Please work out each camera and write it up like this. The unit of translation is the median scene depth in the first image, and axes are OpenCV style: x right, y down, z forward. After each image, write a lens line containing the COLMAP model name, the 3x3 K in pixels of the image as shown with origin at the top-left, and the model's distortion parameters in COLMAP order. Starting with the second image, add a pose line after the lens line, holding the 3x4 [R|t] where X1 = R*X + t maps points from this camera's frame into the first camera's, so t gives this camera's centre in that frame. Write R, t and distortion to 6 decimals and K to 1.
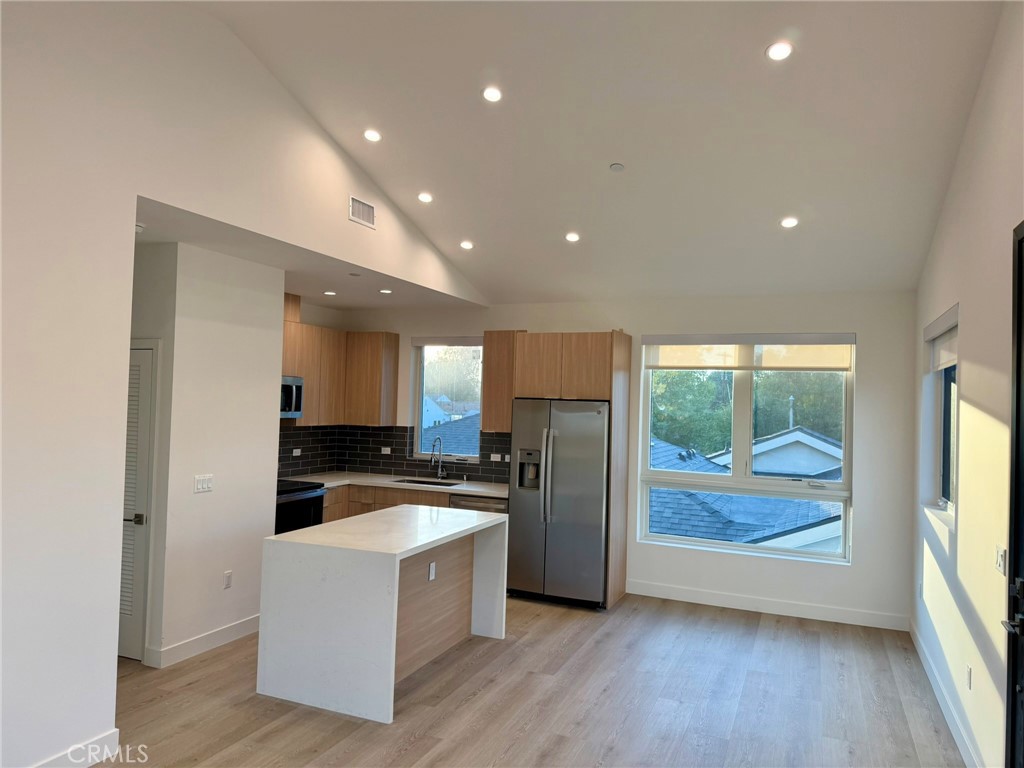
lens RADIAL K [[722.5, 0, 517.8], [0, 722.5, 382.3], [0, 0, 1]] dist [0.059452, -0.068808]
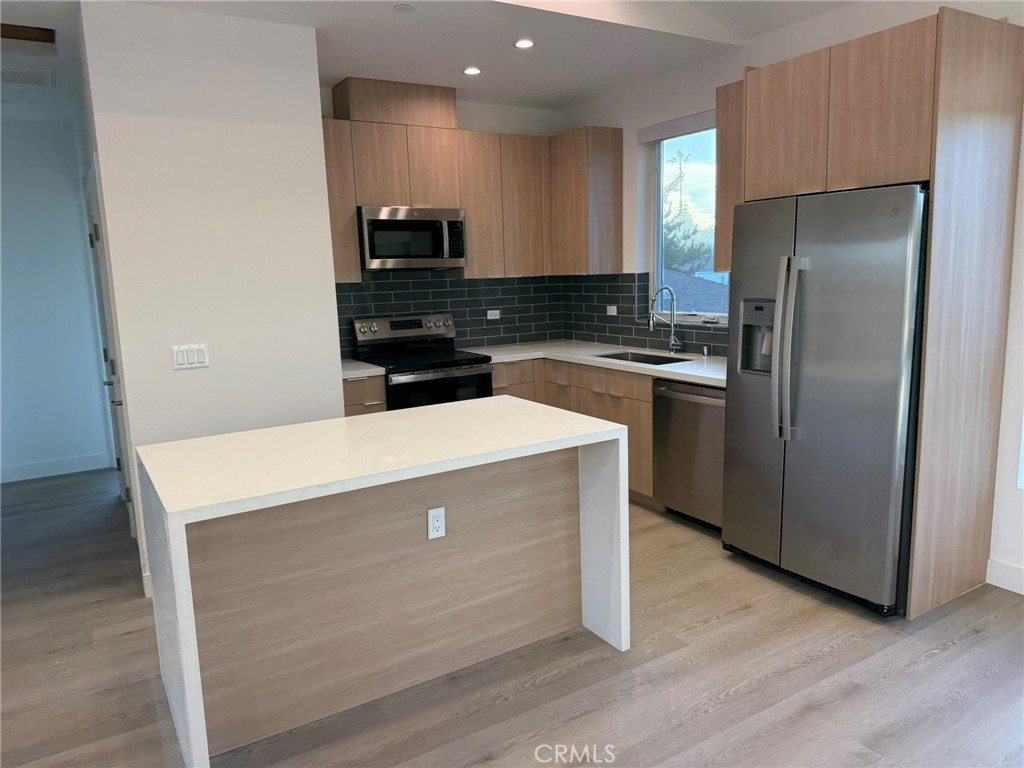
lens RADIAL K [[722.5, 0, 515.2], [0, 722.5, 393.5], [0, 0, 1]] dist [0.059452, -0.068808]
pose [[0.813836, 0.045529, -0.579309, 0.176198], [0.069619, 0.982106, 0.174989, 0.053407], [0.576910, -0.182743, 0.796103, 0.450981]]
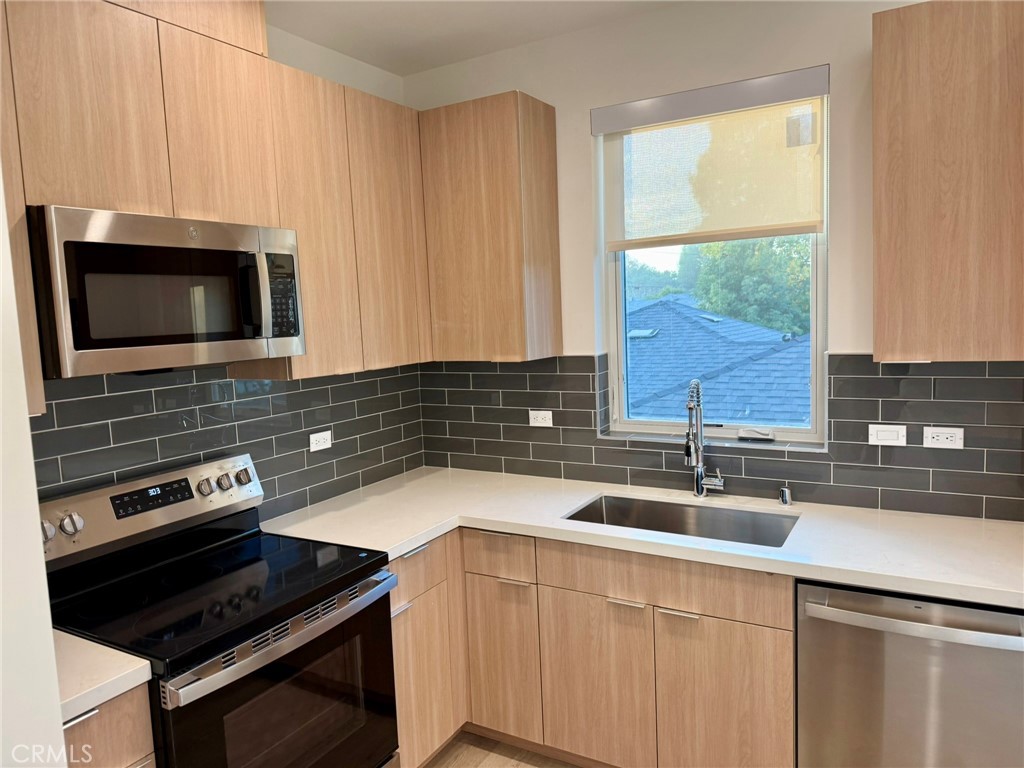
lens RADIAL K [[722.5, 0, 507.7], [0, 722.5, 383.4], [0, 0, 1]] dist [0.059452, -0.068808]
pose [[0.988235, -0.057844, -0.141582, -0.169431], [0.075721, 0.989349, 0.124320, 0.029222], [0.132883, -0.133578, 0.982089, 0.724271]]
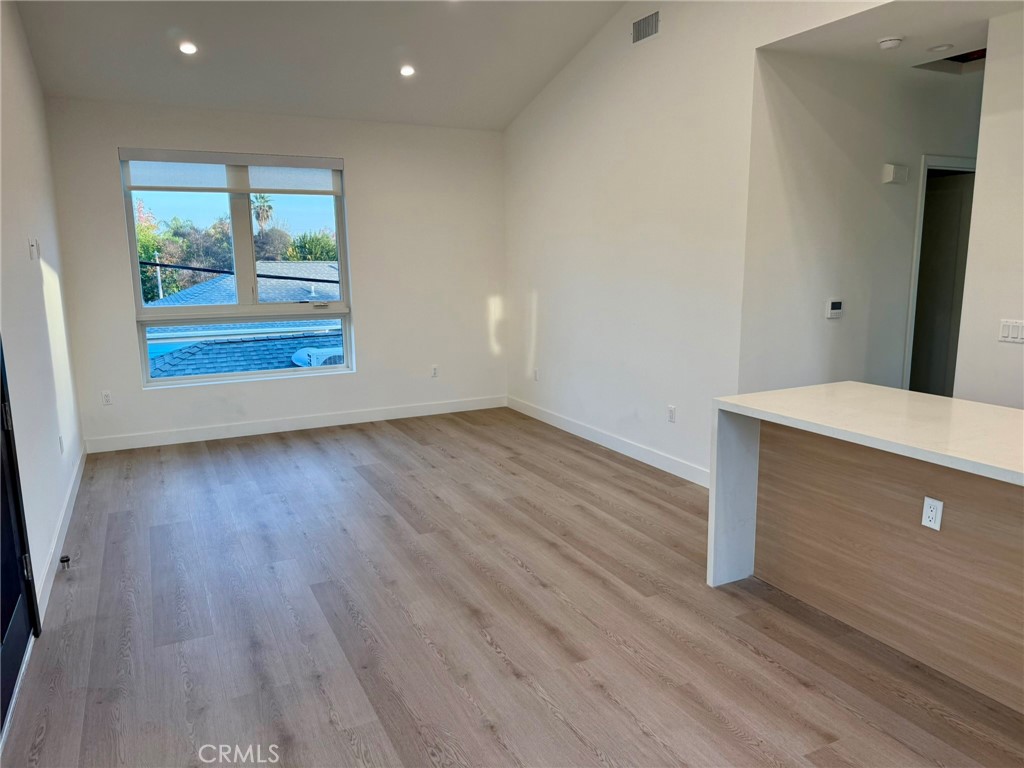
lens RADIAL K [[722.5, 0, 504.1], [0, 722.5, 387.4], [0, 0, 1]] dist [0.059452, -0.068808]
pose [[-0.659715, 0.116808, -0.742383, 0.365664], [0.014005, 0.989586, 0.143258, 0.058675], [0.751385, 0.084112, -0.654481, 0.811168]]
